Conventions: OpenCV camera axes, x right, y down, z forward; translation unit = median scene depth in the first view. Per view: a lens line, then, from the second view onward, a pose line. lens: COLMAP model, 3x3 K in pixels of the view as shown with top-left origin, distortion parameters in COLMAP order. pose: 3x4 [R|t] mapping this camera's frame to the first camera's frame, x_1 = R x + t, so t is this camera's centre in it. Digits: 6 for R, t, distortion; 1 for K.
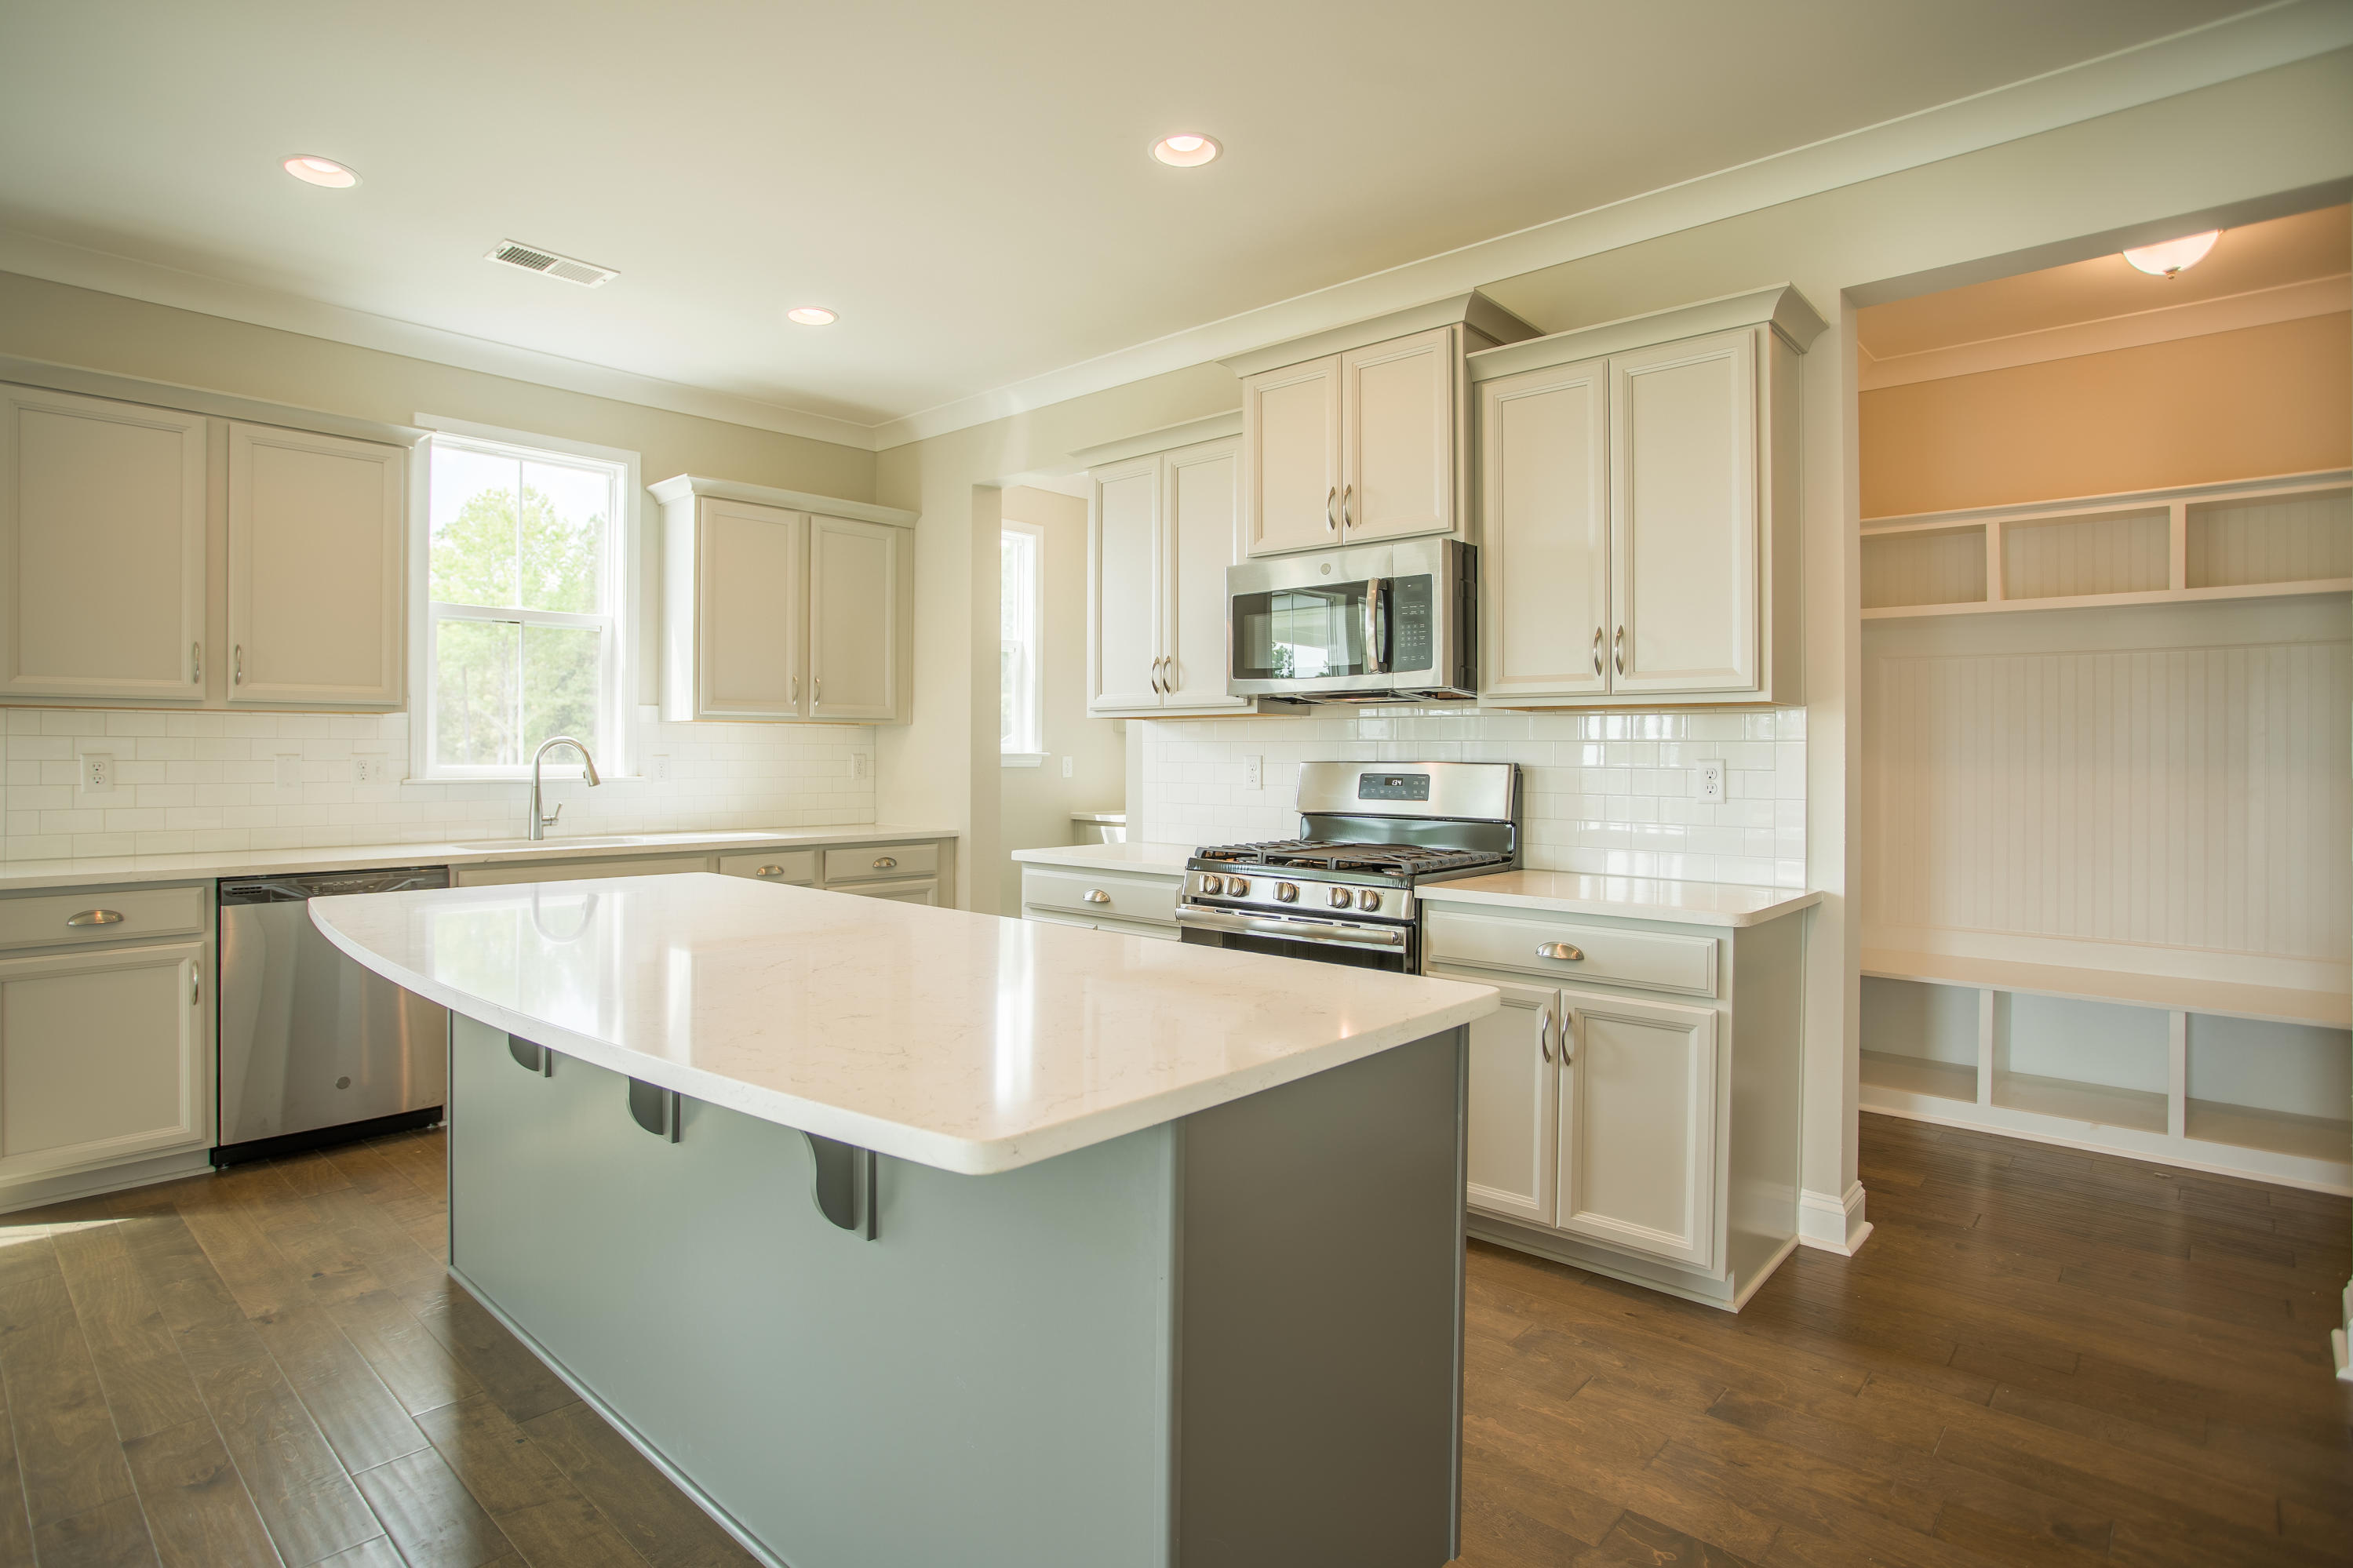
lens RADIAL K [[1190.7, 0, 1127.0], [0, 1190.7, 735.3], [0, 0, 1]] dist [-0.040662, 0.020341]
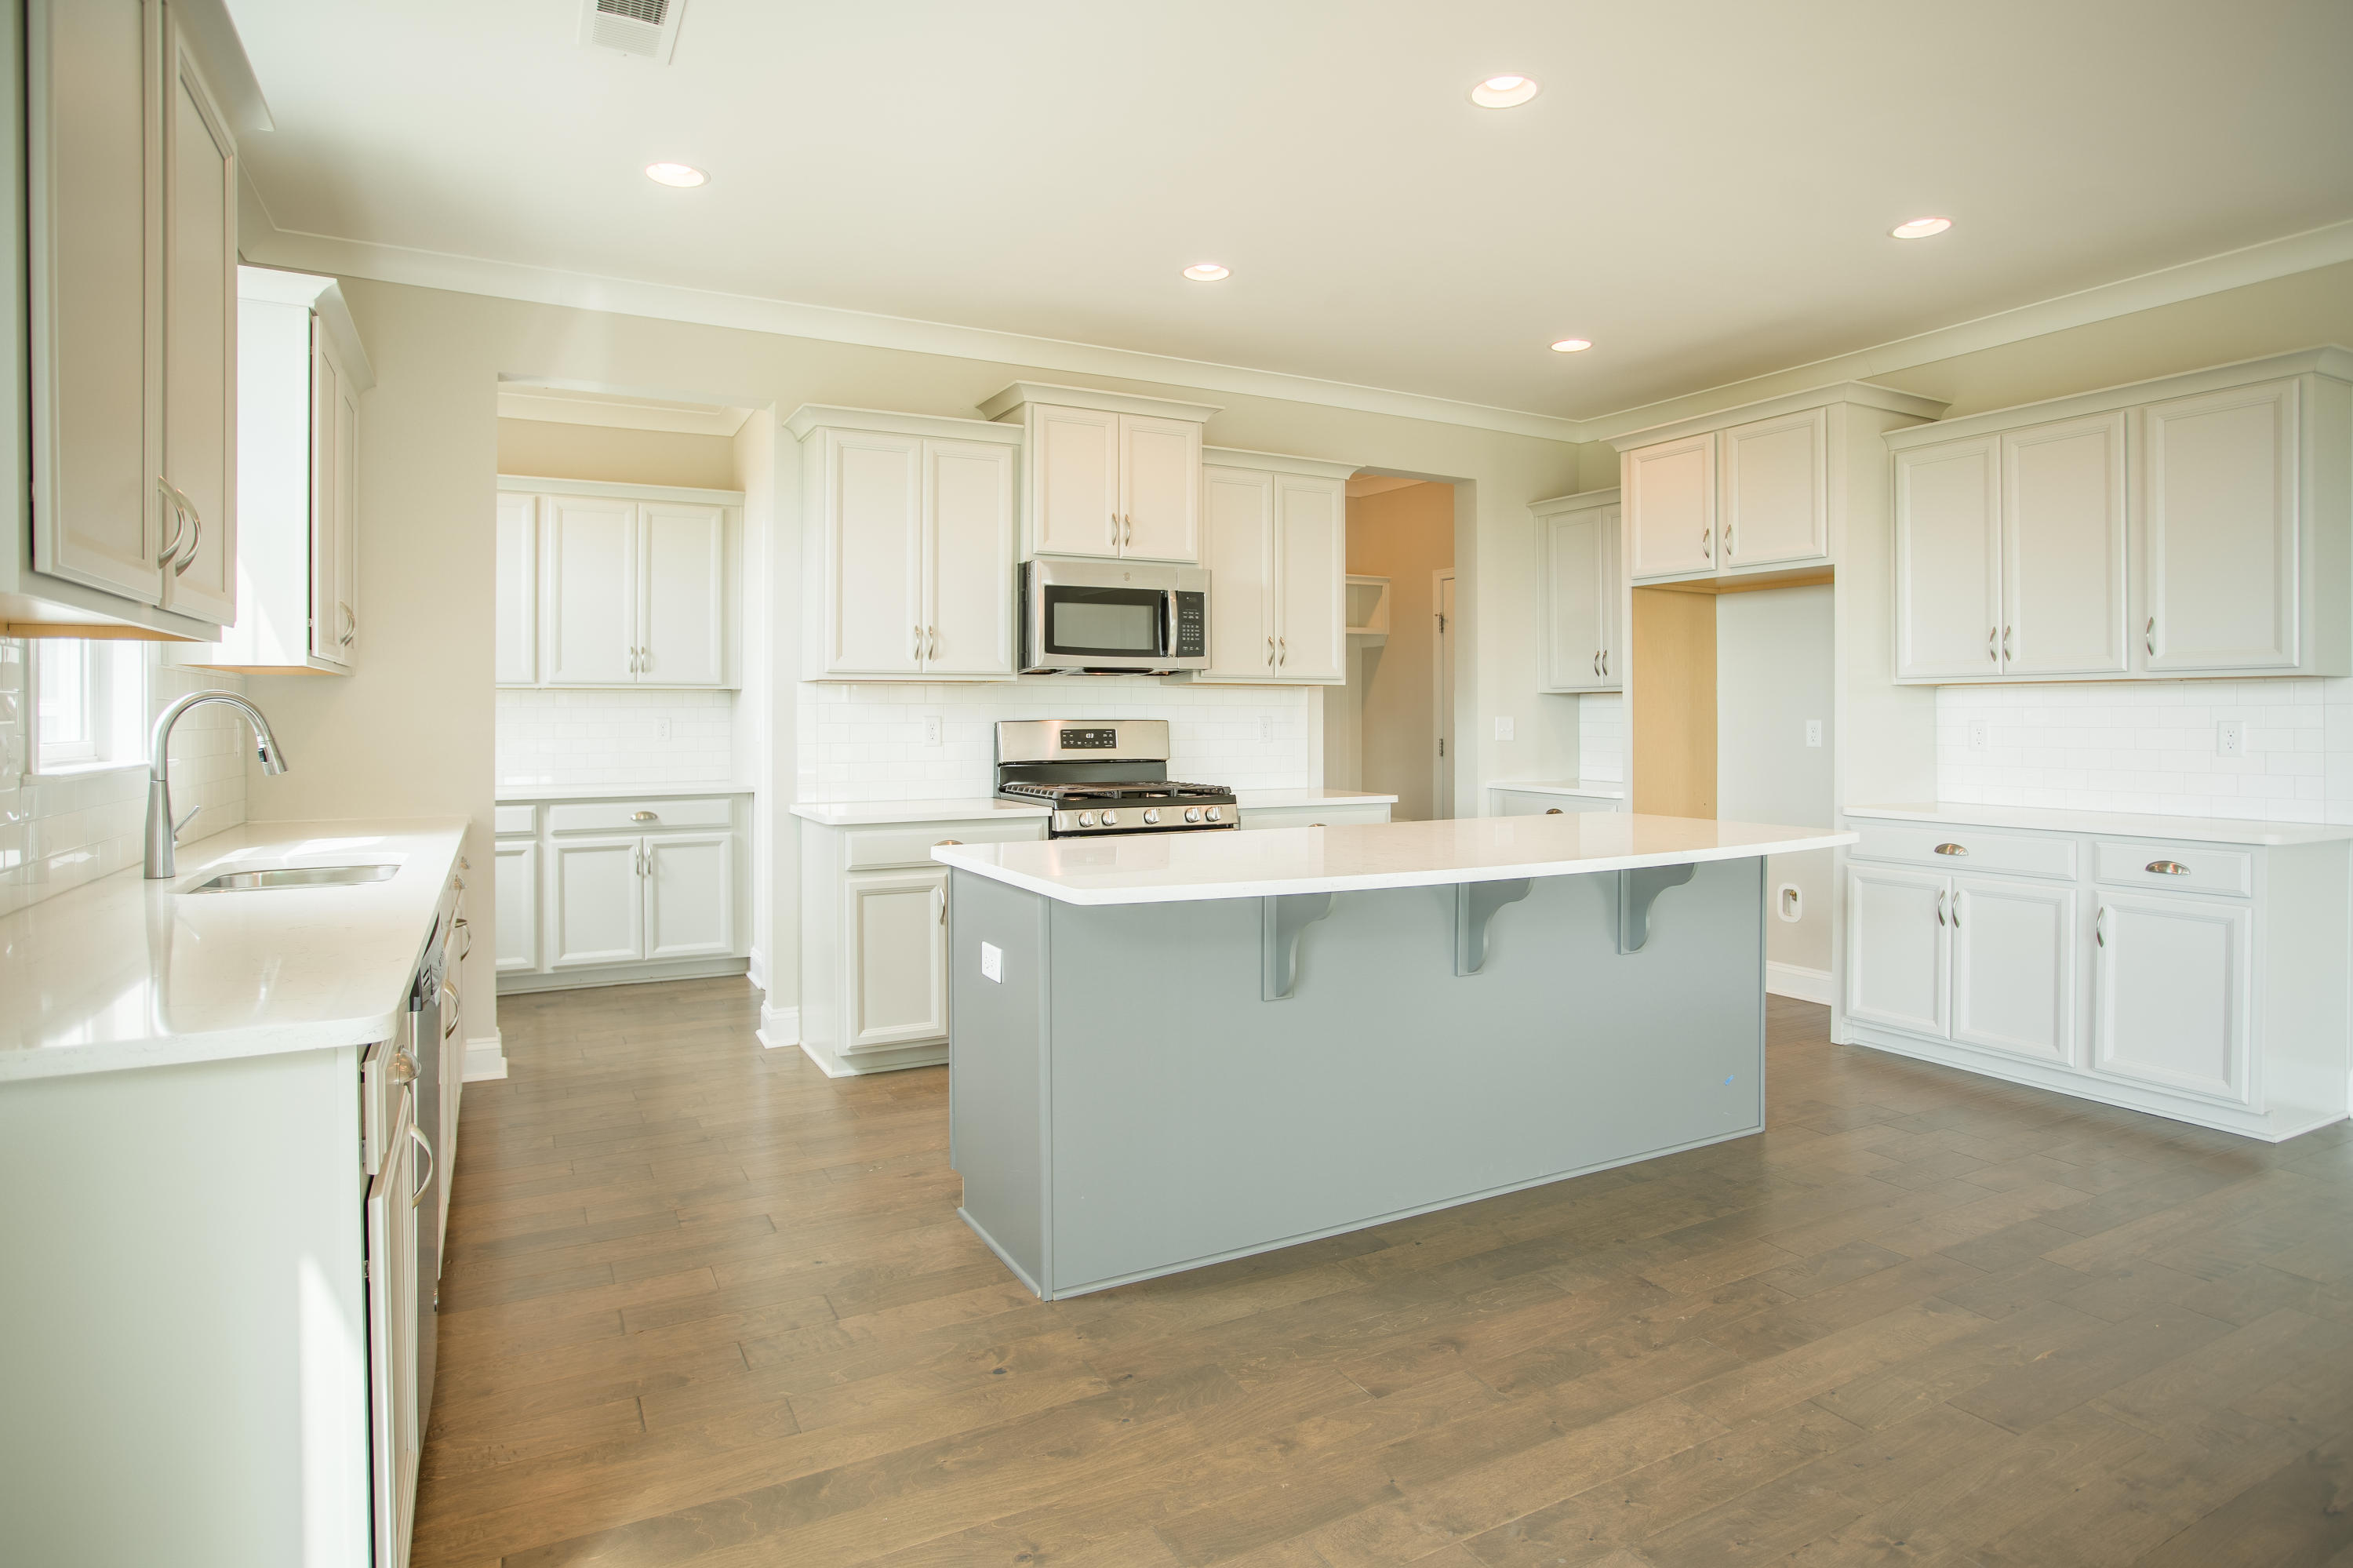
lens RADIAL K [[1232.8, 0, 1176.1], [0, 1232.8, 714.5], [0, 0, 1]] dist [-0.050571, 0.000115]
pose [[0.330992, -0.004719, 0.943622, -1.119901], [-0.010714, 0.999904, 0.008759, 0.003212], [-0.943573, -0.013009, 0.330910, 0.483332]]
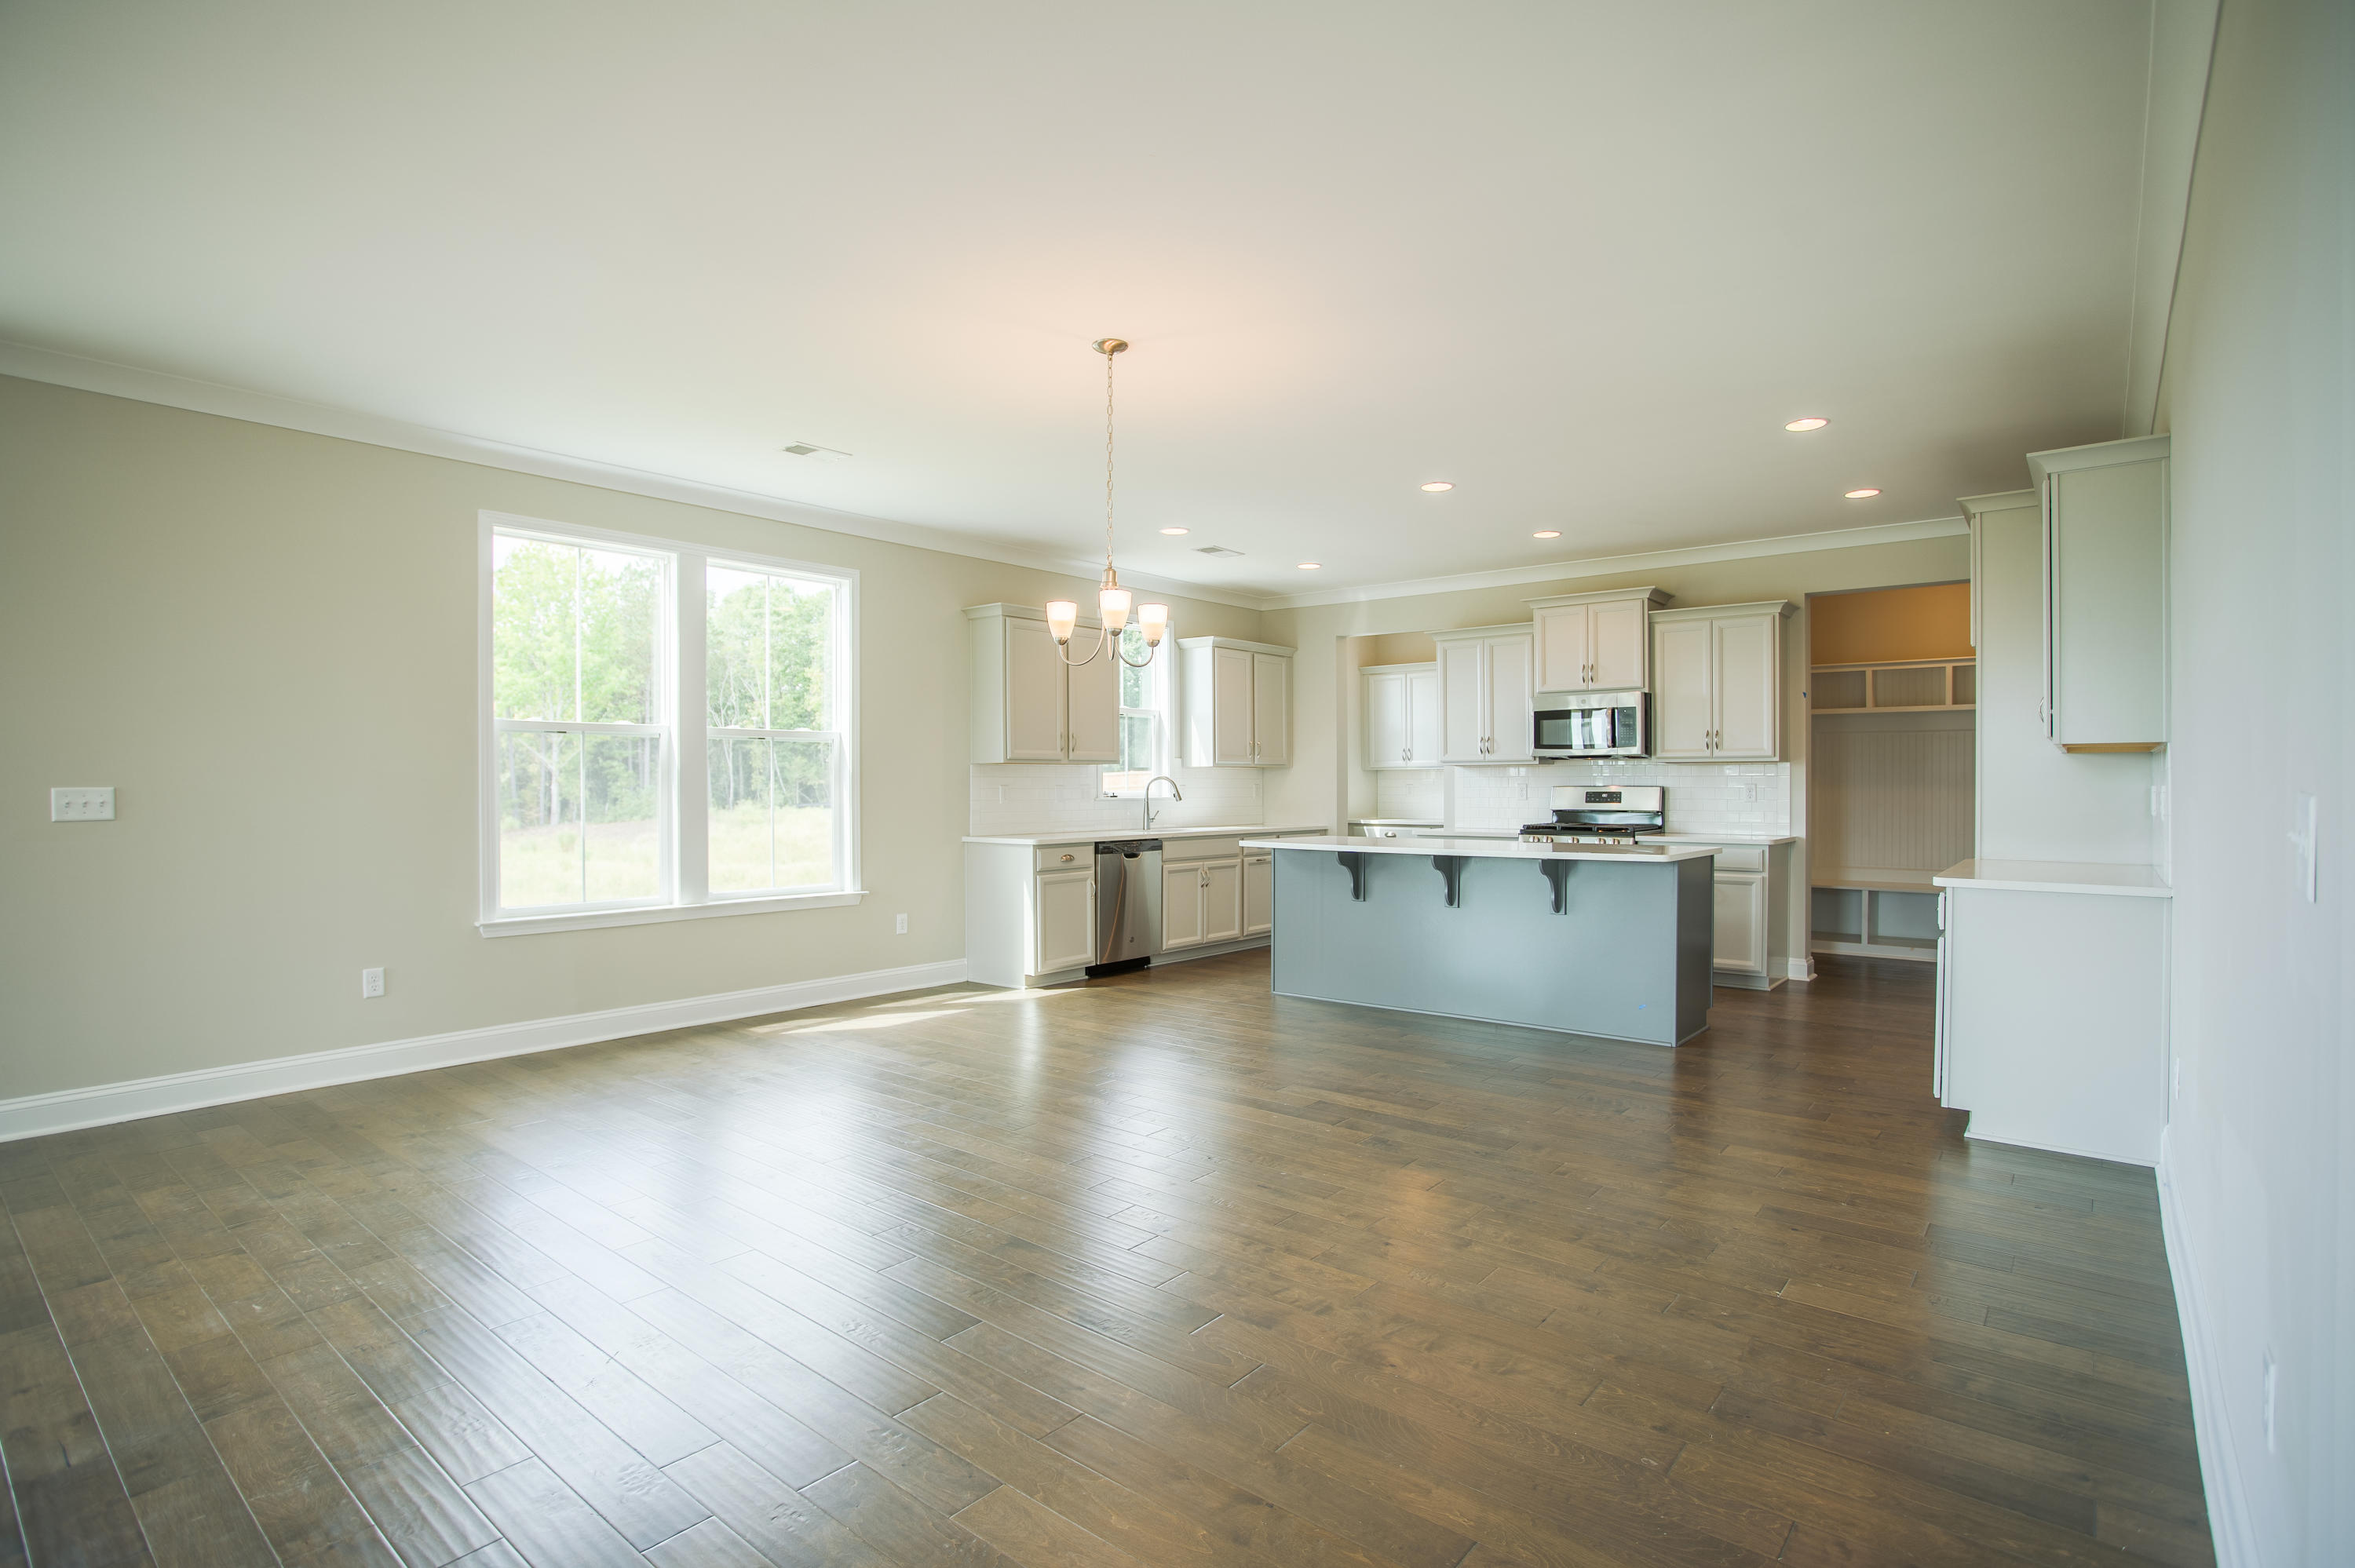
lens RADIAL K [[1177.1, 0, 1172.9], [0, 1177.1, 773.4], [0, 0, 1]] dist [-0.001508, 0.000591]
pose [[0.996629, -0.004502, 0.081918, -0.801939], [0.003940, 0.999968, 0.007023, -0.020687], [-0.081947, -0.006677, 0.996614, -1.185282]]
